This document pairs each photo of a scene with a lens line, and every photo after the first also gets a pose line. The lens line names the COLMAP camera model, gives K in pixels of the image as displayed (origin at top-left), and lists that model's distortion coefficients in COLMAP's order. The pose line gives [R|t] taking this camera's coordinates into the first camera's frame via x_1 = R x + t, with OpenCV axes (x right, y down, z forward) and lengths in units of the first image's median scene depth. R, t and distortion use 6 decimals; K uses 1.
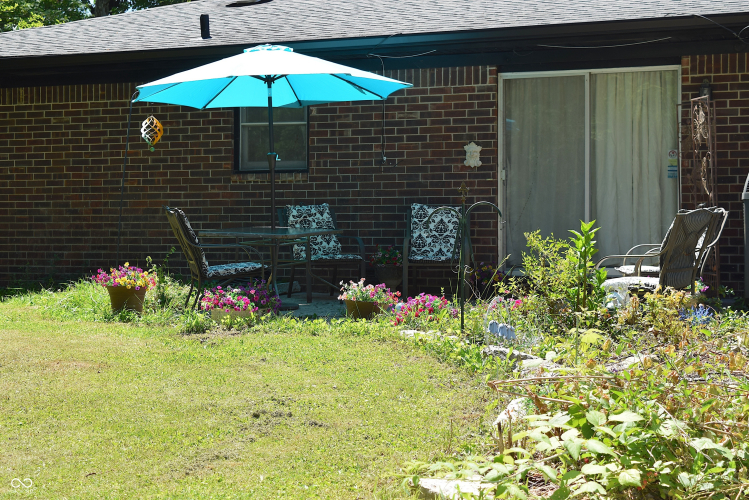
lens RADIAL K [[1324.5, 0, 374.4], [0, 1324.5, 248.4], [0, 0, 1]] dist [0.077464, 0.000000]
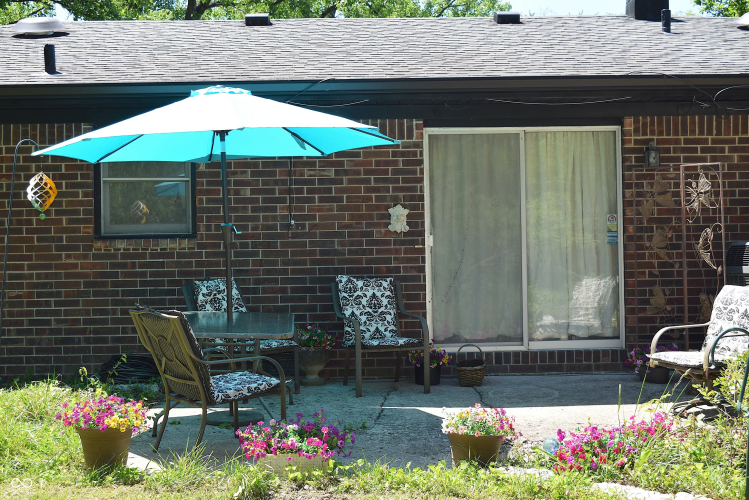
lens RADIAL K [[1077.1, 0, 374.5], [0, 1077.1, 251.9], [0, 0, 1]] dist [0.015749, 0.000000]
pose [[0.924756, -0.015730, 0.380235, -0.215568], [0.019081, 0.999805, -0.005046, -0.045055], [-0.380081, 0.011922, 0.924876, 0.339638]]
